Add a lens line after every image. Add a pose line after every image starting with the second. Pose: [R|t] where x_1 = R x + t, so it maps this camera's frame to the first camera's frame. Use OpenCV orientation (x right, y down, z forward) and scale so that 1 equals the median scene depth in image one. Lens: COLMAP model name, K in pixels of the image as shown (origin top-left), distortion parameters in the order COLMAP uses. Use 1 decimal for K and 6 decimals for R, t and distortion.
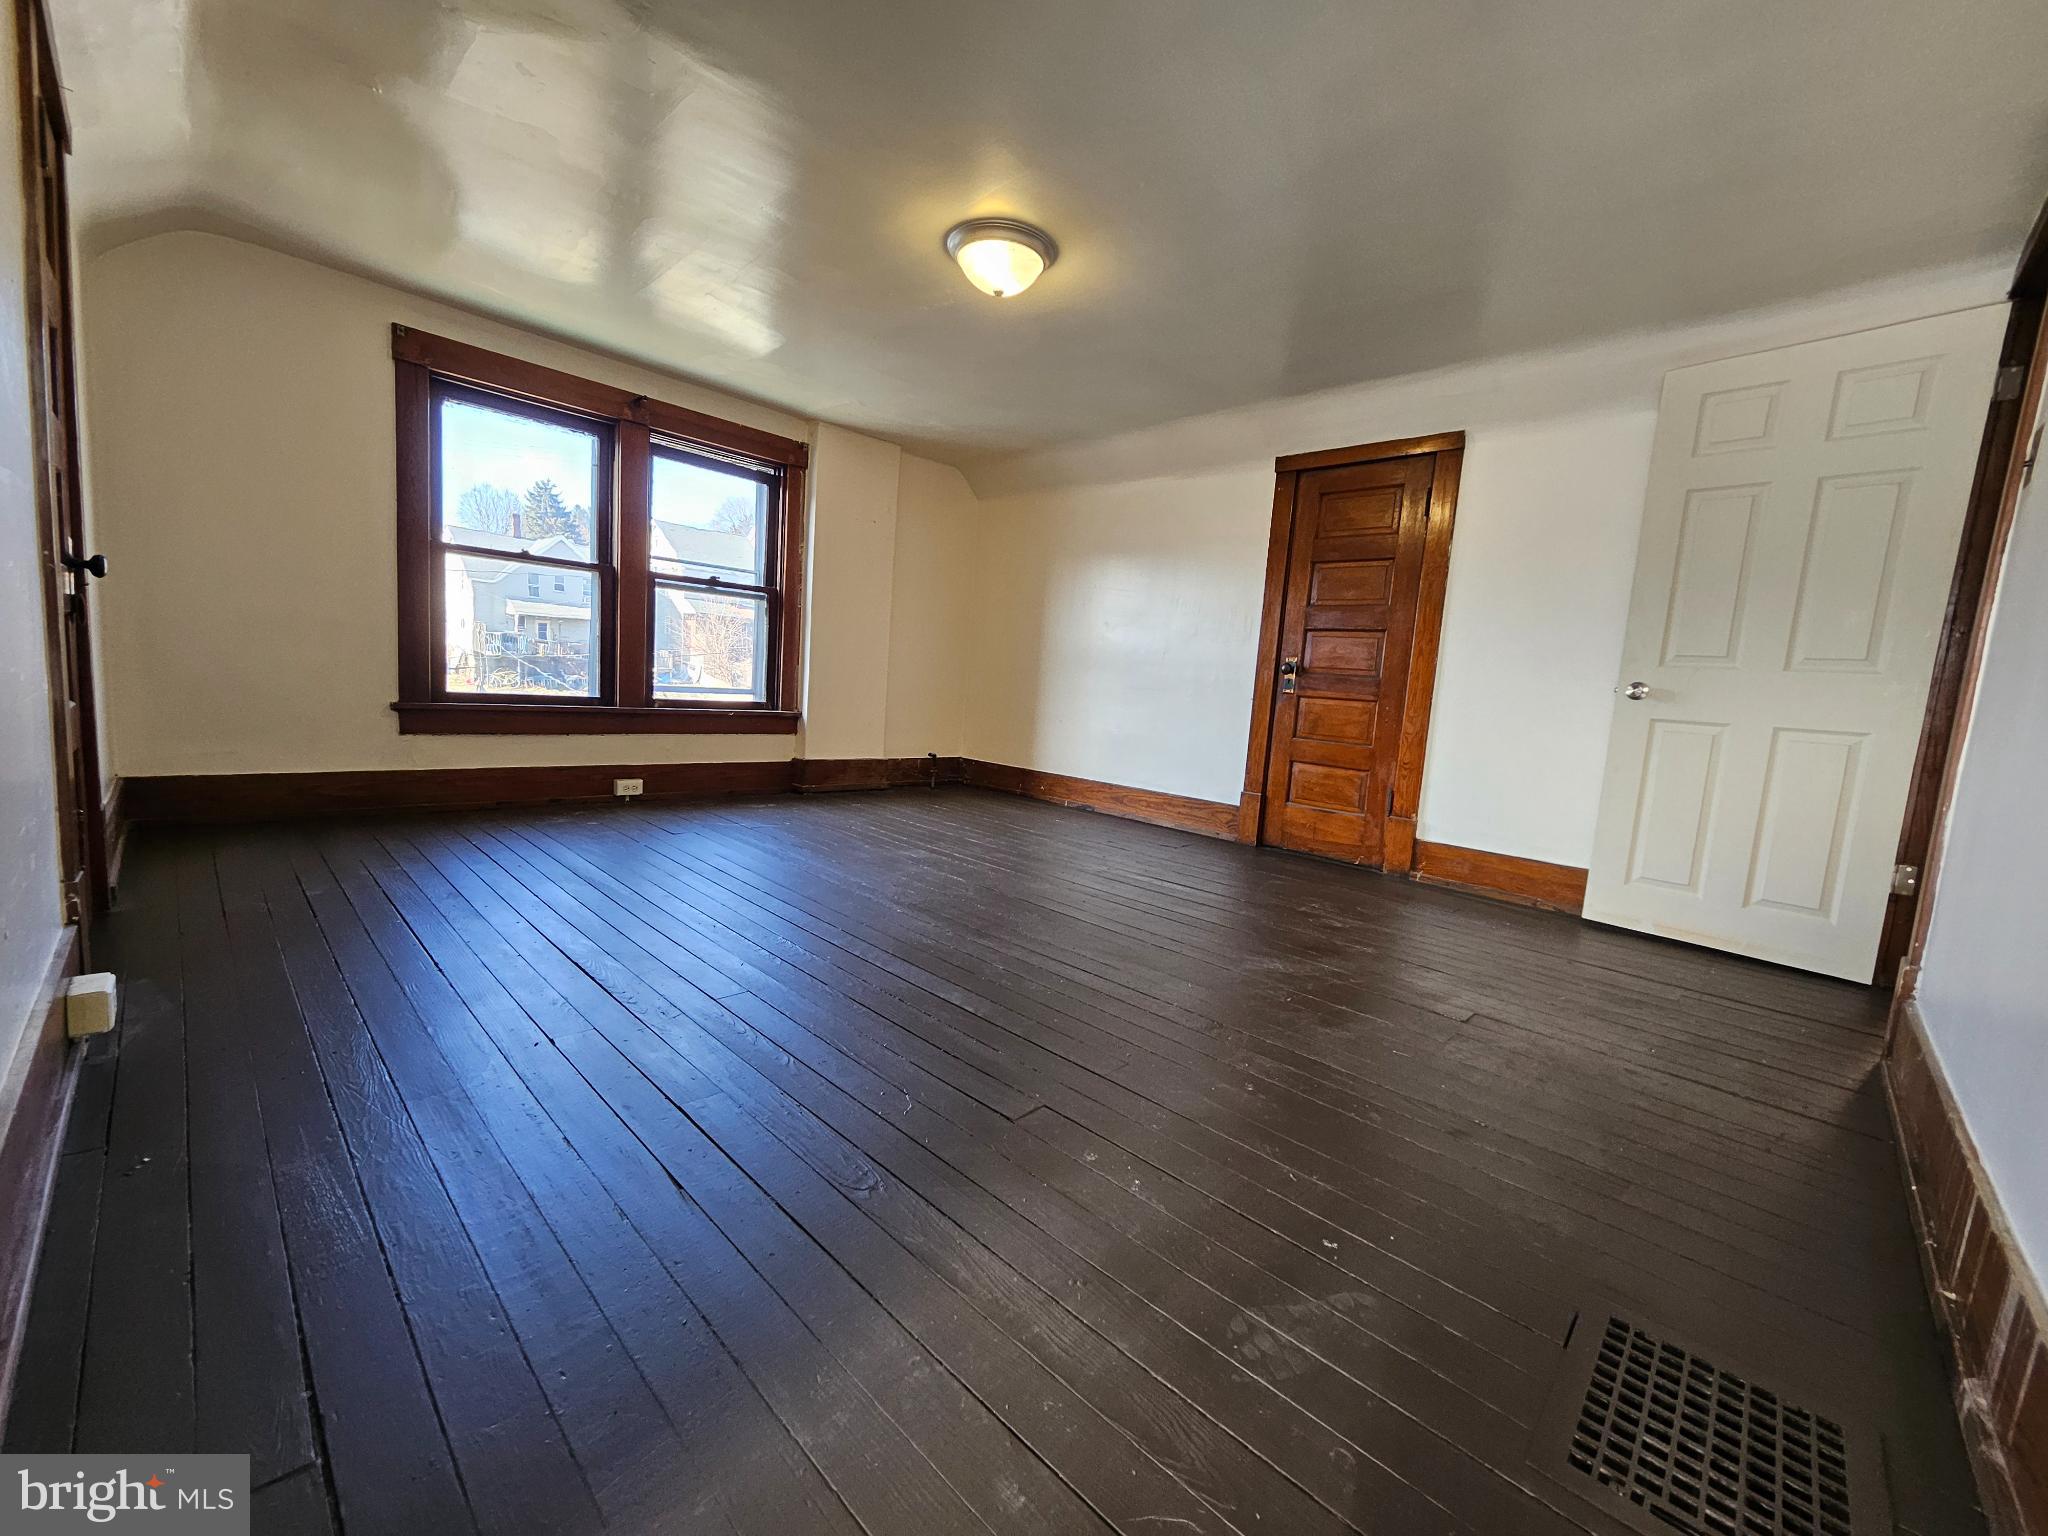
lens RADIAL K [[801.2, 0, 1025.9], [0, 801.2, 768.2], [0, 0, 1]] dist [0.001083, -0.002316]
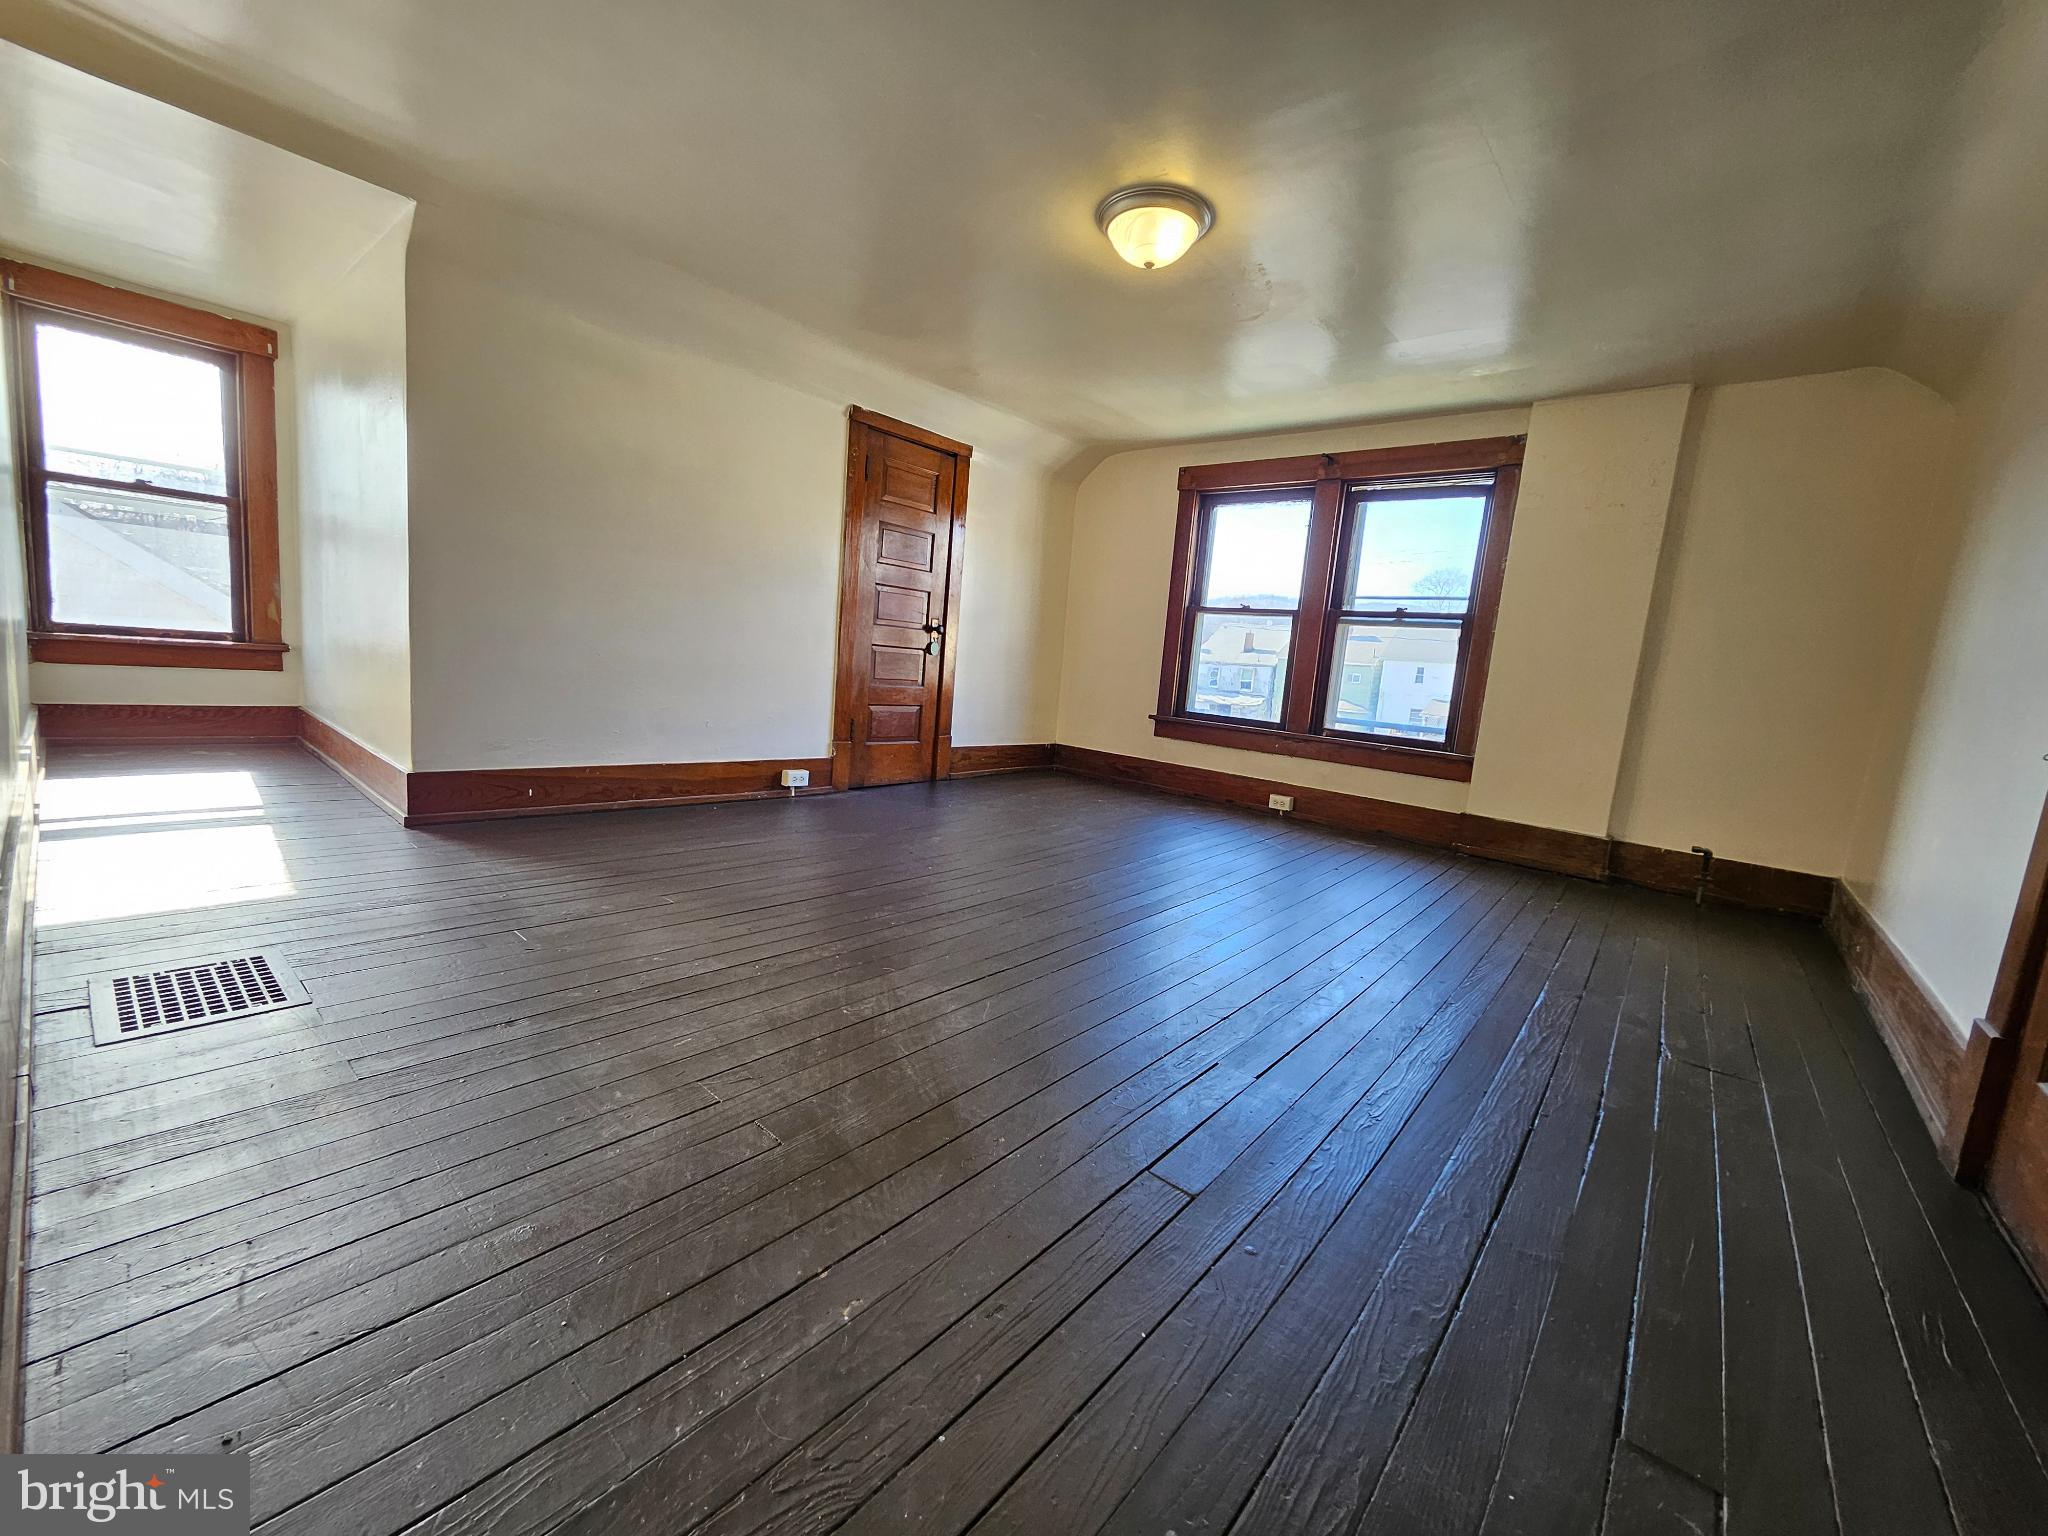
lens RADIAL K [[801.2, 0, 1026.5], [0, 801.2, 779.2], [0, 0, 1]] dist [0.001083, -0.002316]
pose [[0.068537, 0.075371, -0.994797, 0.591672], [-0.200273, 0.977883, 0.060292, -0.003999], [0.977340, 0.195099, 0.082116, 0.544118]]
